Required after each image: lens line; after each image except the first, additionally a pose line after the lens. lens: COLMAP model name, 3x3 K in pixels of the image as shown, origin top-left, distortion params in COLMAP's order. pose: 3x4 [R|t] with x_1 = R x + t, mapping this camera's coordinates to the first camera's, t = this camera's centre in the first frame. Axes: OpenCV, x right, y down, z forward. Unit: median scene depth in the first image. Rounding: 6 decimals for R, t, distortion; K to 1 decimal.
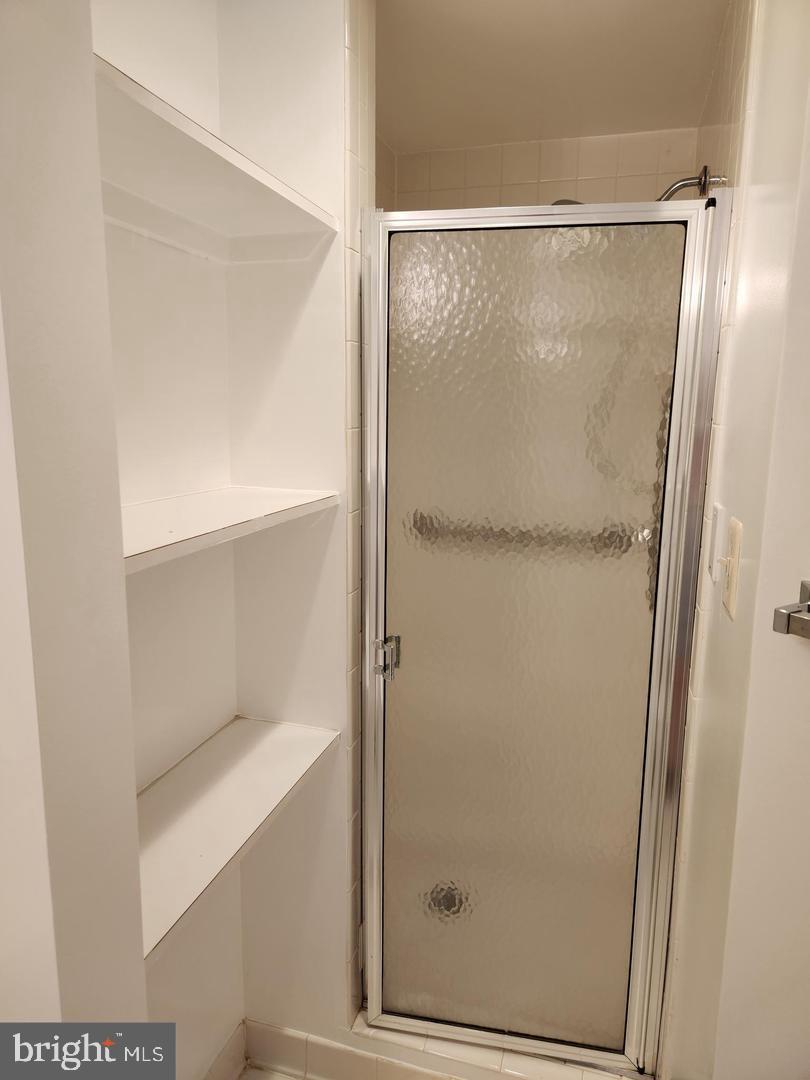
lens RADIAL K [[724.3, 0, 405.0], [0, 724.3, 540.0], [0, 0, 1]] dist [0.107790, -0.109020]
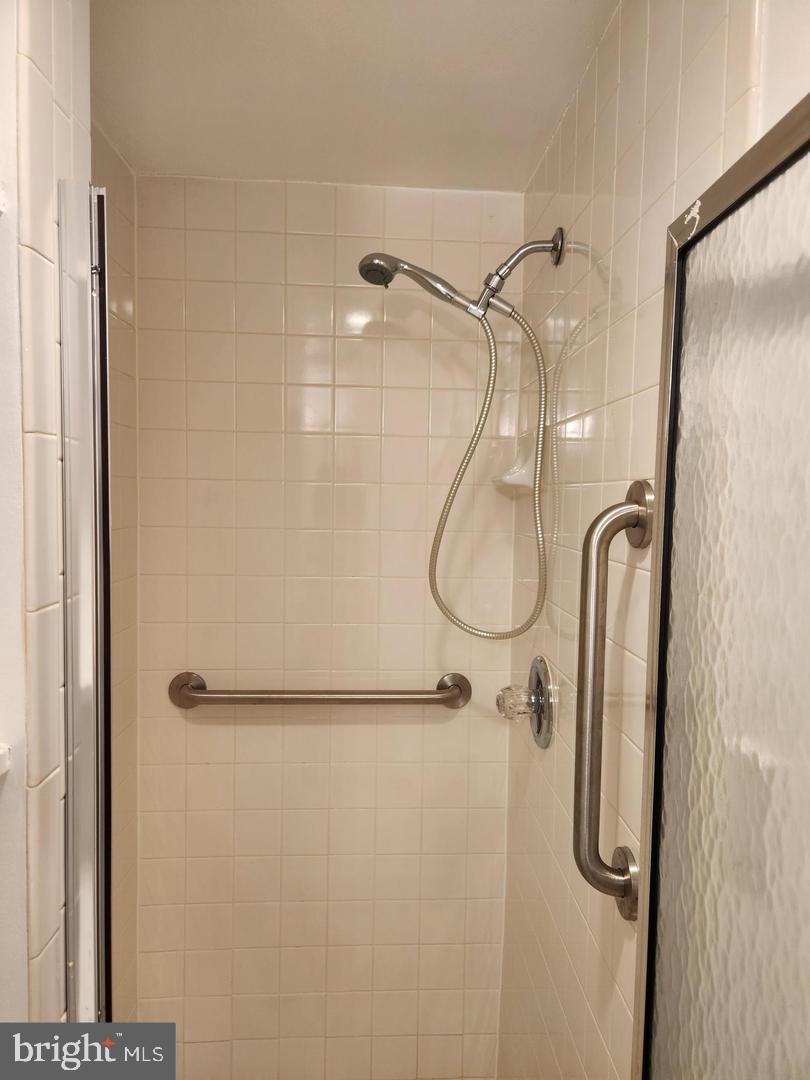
lens RADIAL K [[739.9, 0, 405.0], [0, 739.9, 540.0], [0, 0, 1]] dist [0.003714, 0.000604]
pose [[0.946575, -0.013223, 0.322213, -0.001174], [0.050578, 0.992881, -0.107838, -0.113564], [-0.318493, 0.118373, 0.940505, 0.391192]]
